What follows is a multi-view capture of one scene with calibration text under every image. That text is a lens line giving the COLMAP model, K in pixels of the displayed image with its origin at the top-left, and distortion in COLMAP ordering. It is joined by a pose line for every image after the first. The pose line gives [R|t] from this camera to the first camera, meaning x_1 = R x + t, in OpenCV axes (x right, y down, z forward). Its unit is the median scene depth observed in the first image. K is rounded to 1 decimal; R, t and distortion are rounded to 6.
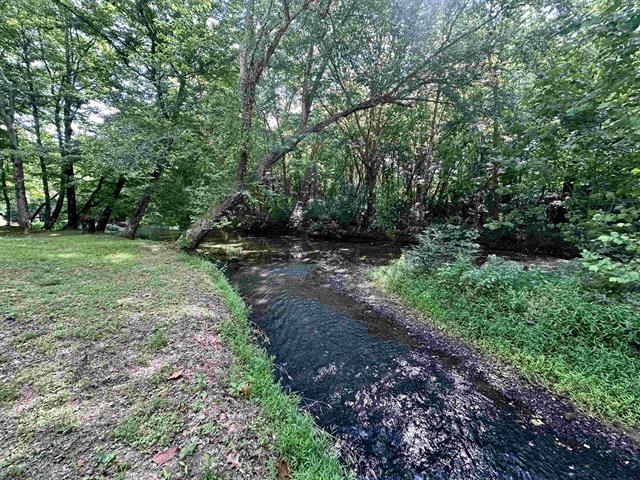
lens RADIAL K [[258.2, 0, 320.0], [0, 258.2, 240.0], [0, 0, 1]] dist [-0.000144, 0.000063]
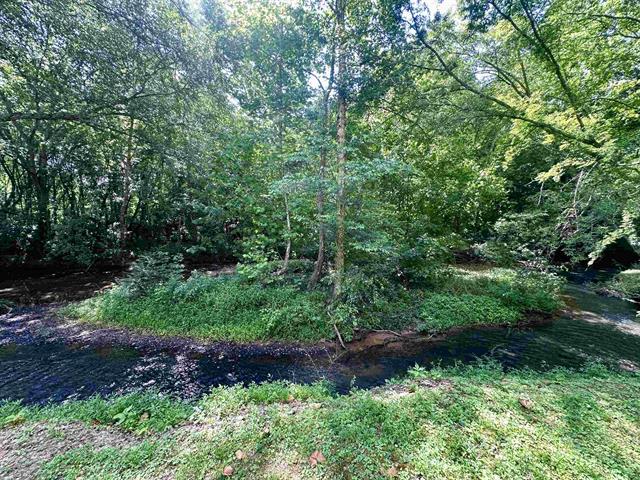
lens RADIAL K [[258.2, 0, 320.0], [0, 258.2, 240.0], [0, 0, 1]] dist [-0.000144, 0.000063]
pose [[0.503954, -0.050252, 0.862268, -0.158173], [0.094895, 0.995484, 0.002554, -0.042690], [-0.858502, 0.080538, 0.506447, -0.263603]]
